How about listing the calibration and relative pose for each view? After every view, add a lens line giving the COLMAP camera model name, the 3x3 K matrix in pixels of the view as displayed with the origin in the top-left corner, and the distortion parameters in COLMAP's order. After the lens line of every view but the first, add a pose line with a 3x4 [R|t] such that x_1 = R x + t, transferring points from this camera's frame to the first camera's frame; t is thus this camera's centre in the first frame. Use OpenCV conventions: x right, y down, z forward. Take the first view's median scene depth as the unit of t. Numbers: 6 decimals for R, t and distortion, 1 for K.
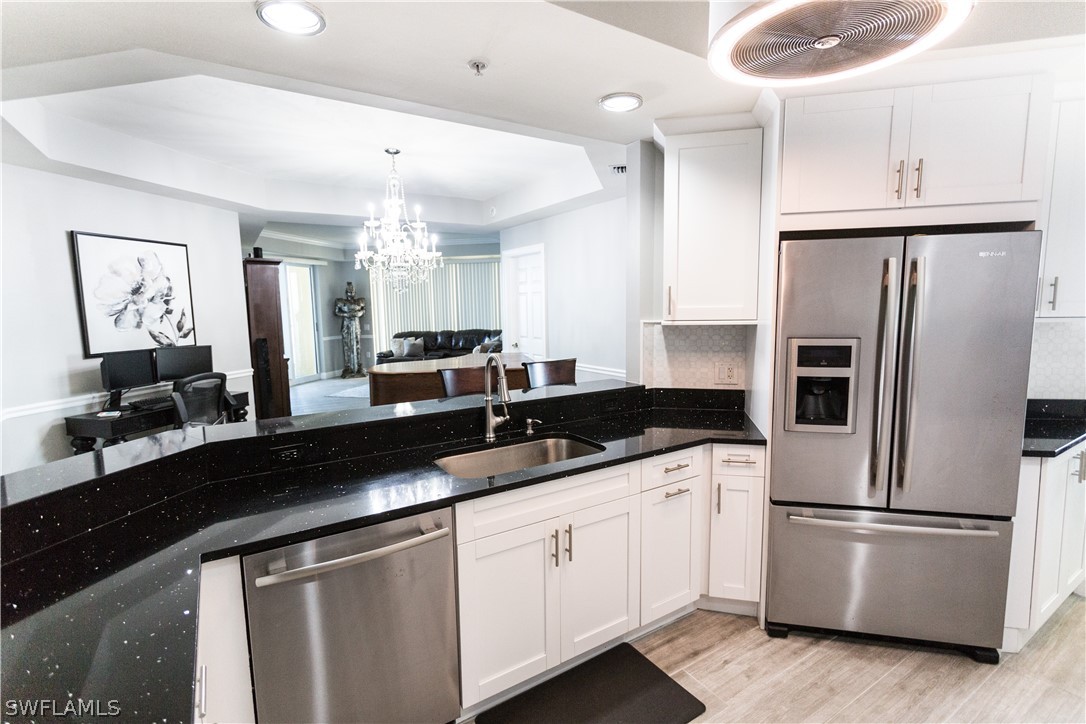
lens RADIAL K [[510.8, 0, 543.5], [0, 510.8, 360.4], [0, 0, 1]] dist [0.003932, -0.000287]
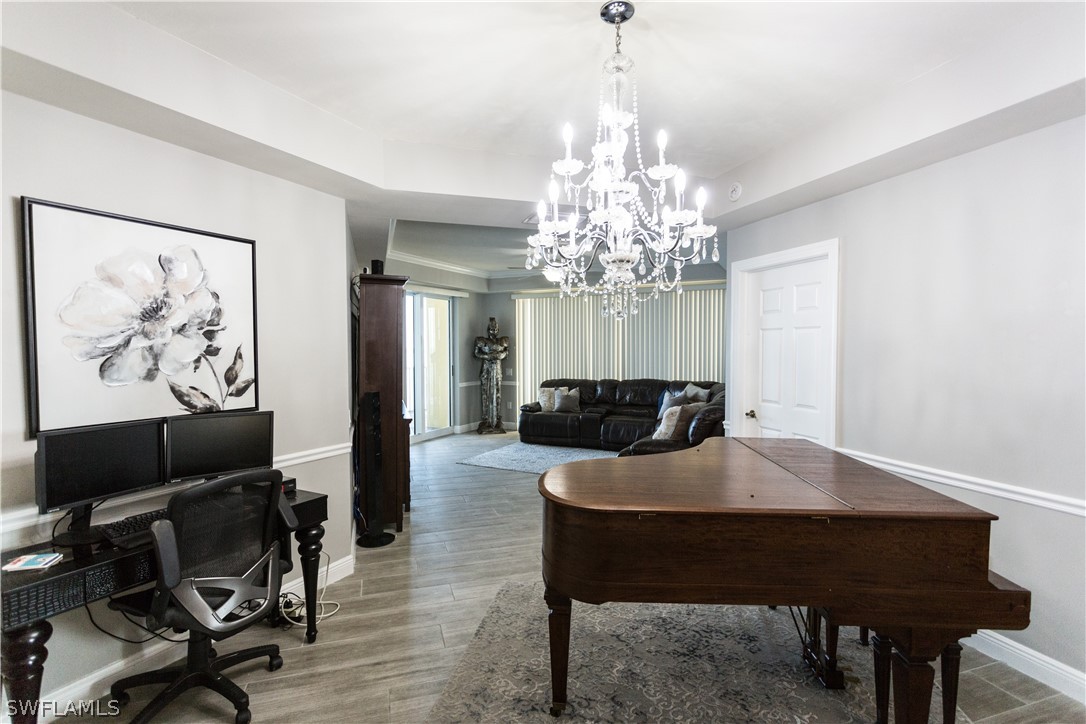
lens RADIAL K [[510.8, 0, 544.6], [0, 510.8, 359.0], [0, 0, 1]] dist [0.003932, -0.000287]
pose [[0.970136, 0.020028, -0.241735, -0.218356], [-0.040319, 0.996036, -0.079287, -0.053847], [0.239189, 0.086666, 0.967098, 0.512197]]
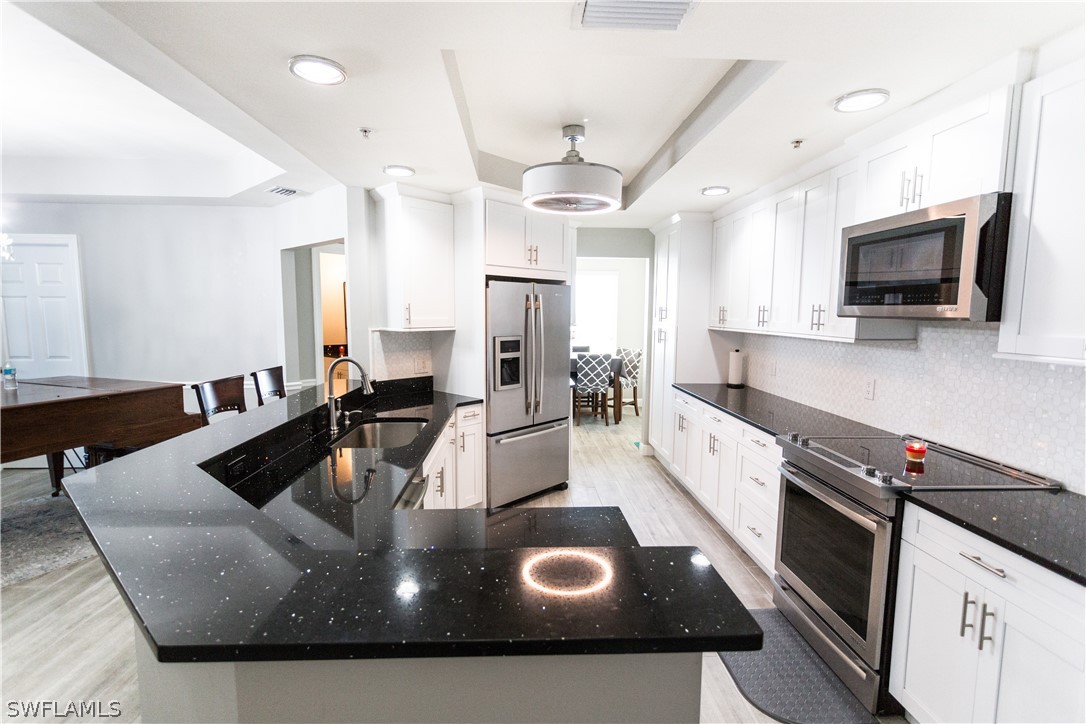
lens RADIAL K [[510.8, 0, 547.7], [0, 510.8, 364.3], [0, 0, 1]] dist [0.003932, -0.000287]
pose [[0.486258, -0.071433, 0.870891, -0.441191], [0.083773, 0.995873, 0.034911, 0.001596], [-0.869790, 0.055981, 0.490235, 0.001370]]
